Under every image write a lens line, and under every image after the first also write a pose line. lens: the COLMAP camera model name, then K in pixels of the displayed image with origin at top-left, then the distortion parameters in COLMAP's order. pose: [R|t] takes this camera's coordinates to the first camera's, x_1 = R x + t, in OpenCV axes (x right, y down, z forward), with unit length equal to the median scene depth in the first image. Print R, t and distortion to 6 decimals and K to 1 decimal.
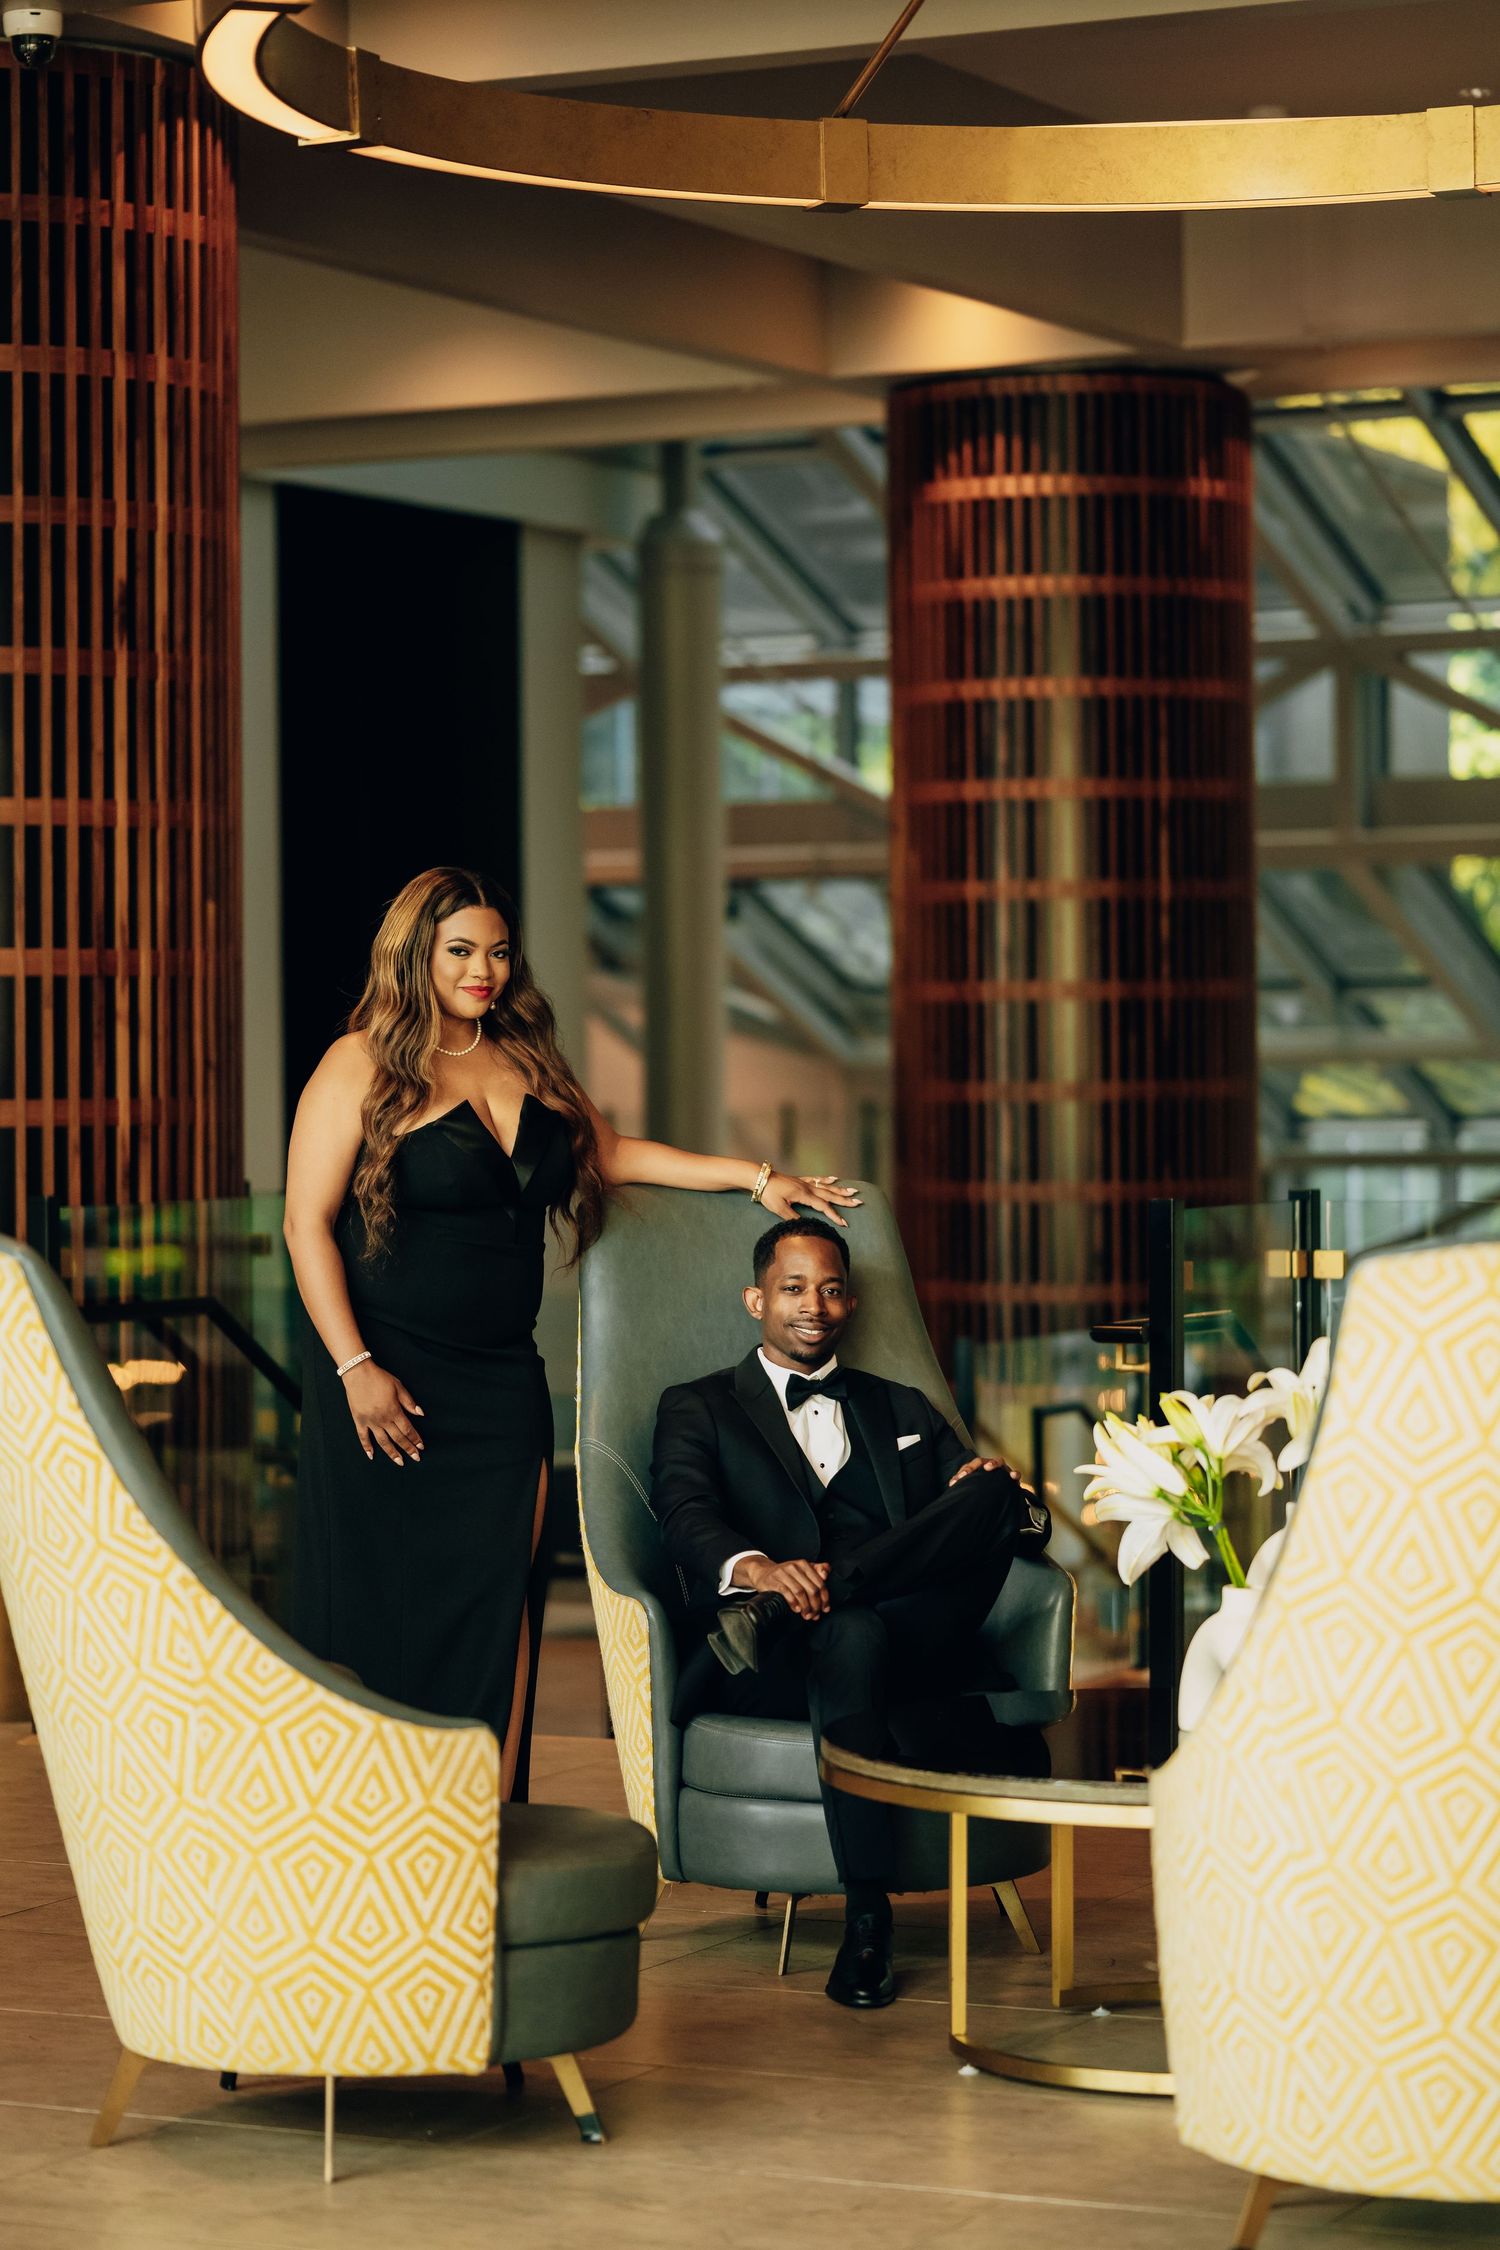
lens RADIAL K [[5364.9, 0, 749.9], [0, 5364.9, 1025.1], [0, 0, 1]] dist [0.014712, -0.212840]
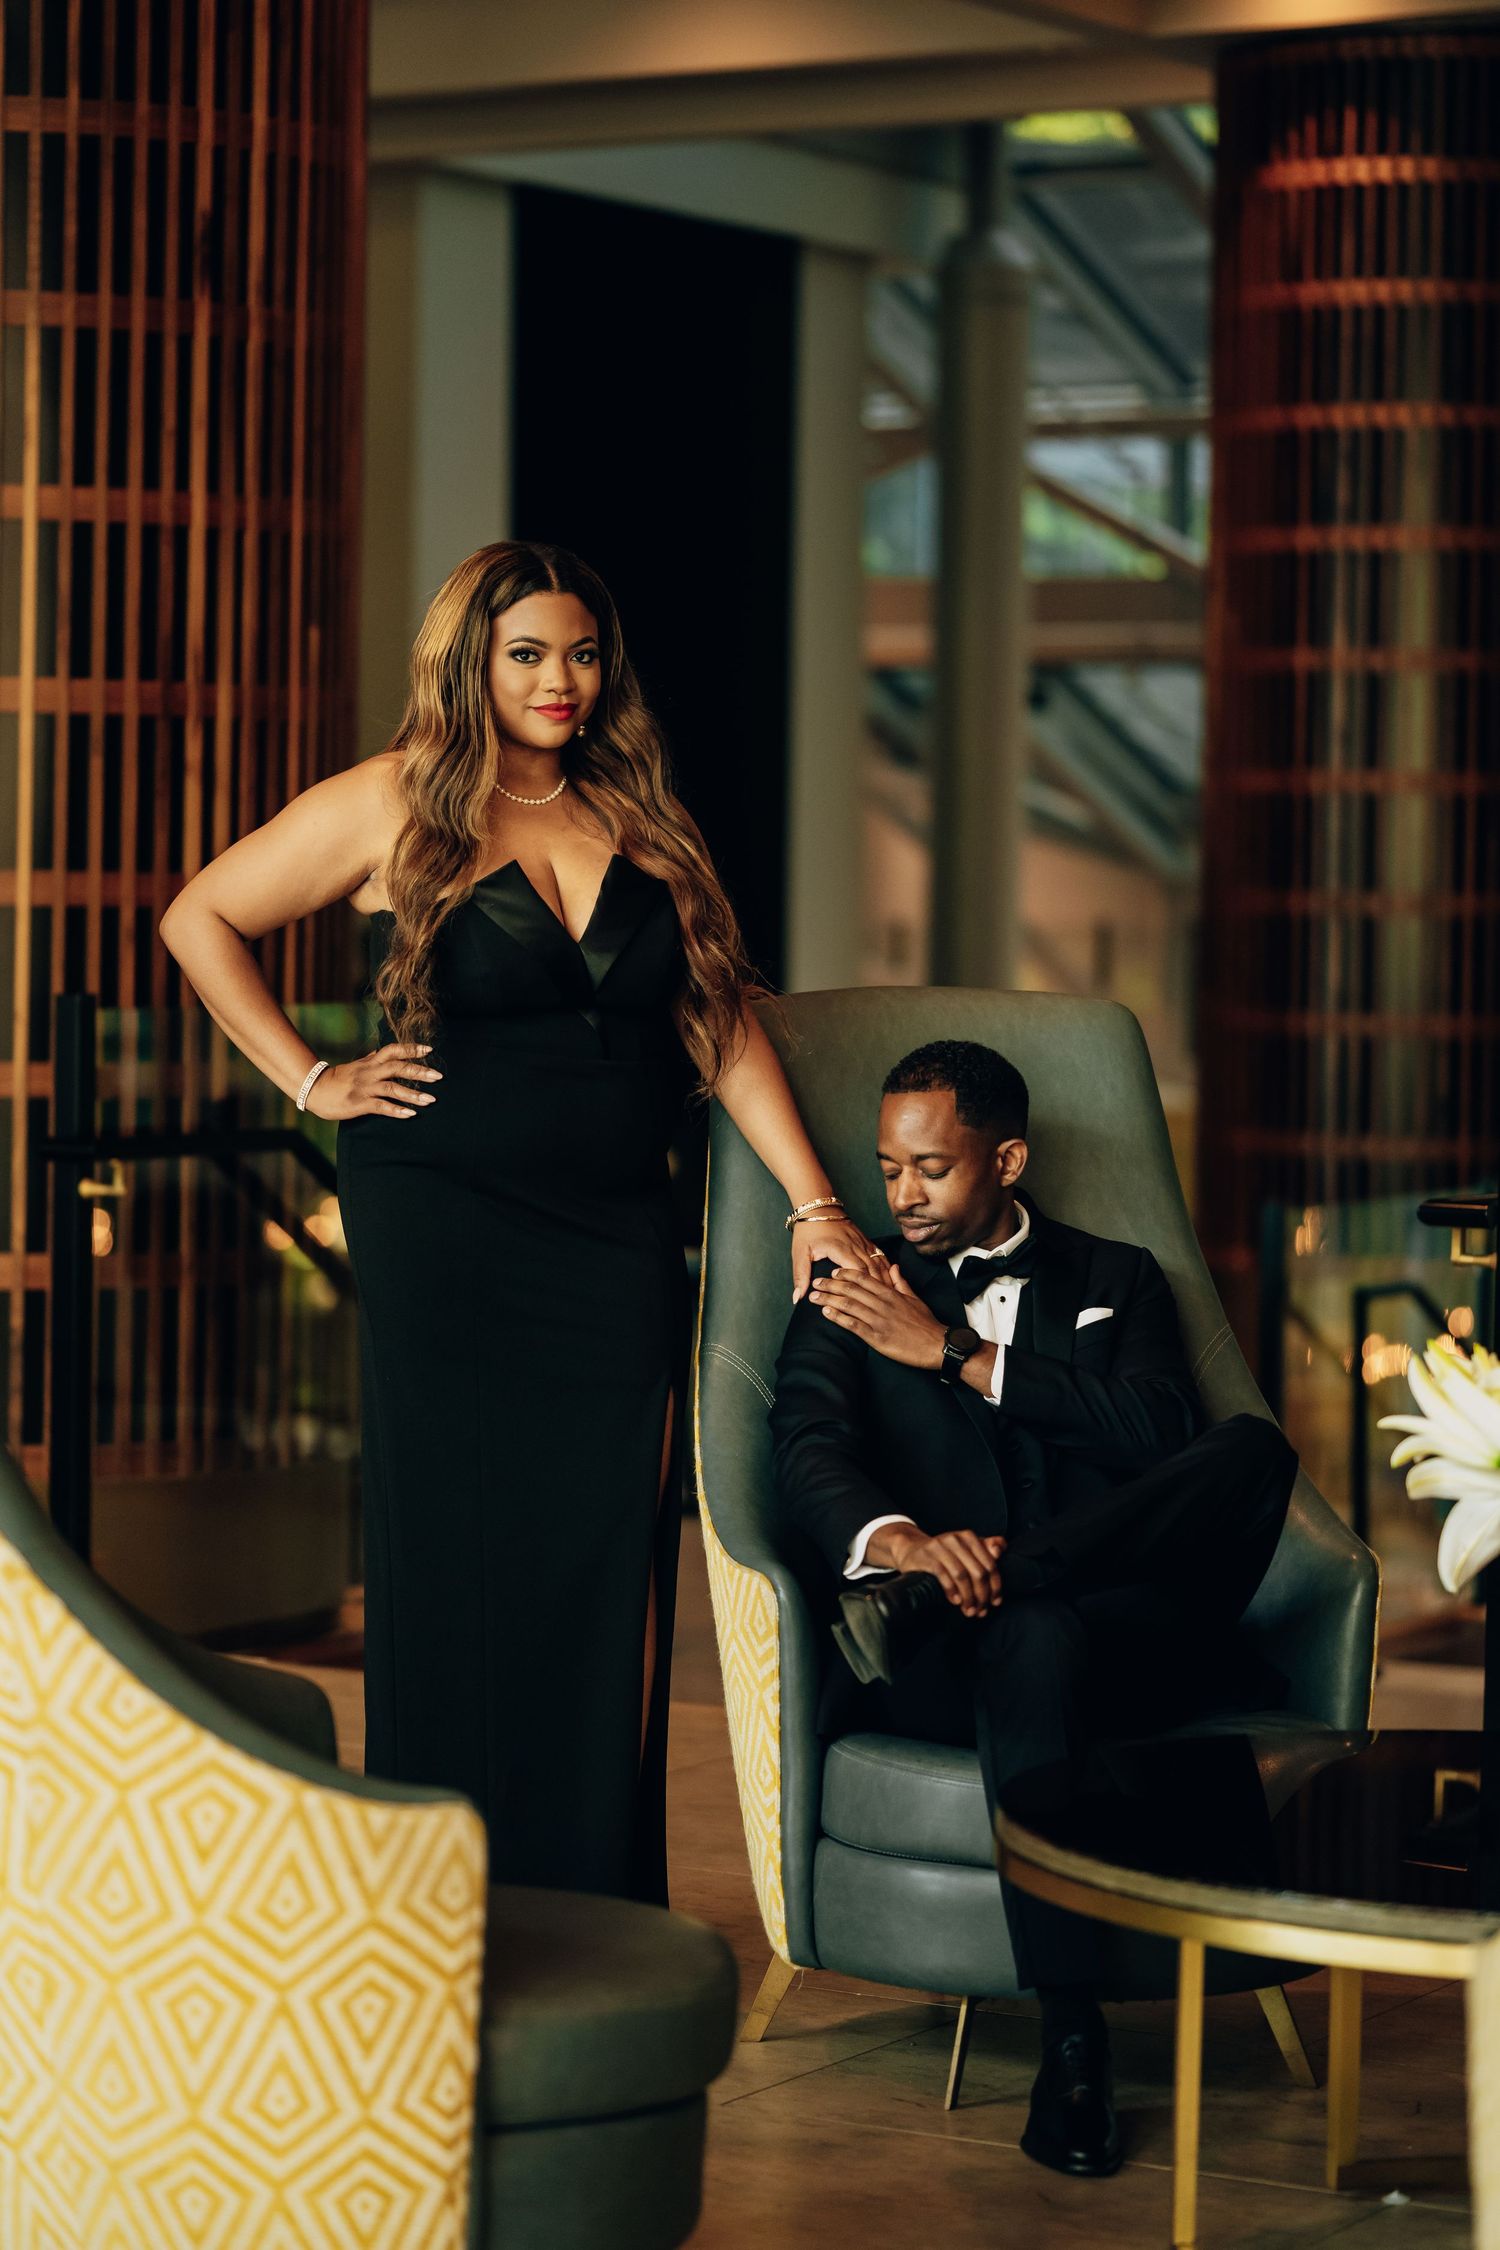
lens RADIAL K [[5364.9, 0, 749.9], [0, 5364.9, 1025.1], [0, 0, 1]] dist [0.014712, -0.212840]
pose [[0.997416, 0.026269, -0.066863, 0.017746], [-0.024094, 0.999161, 0.033123, 0.007902], [0.067677, -0.031427, 0.997212, 0.222114]]
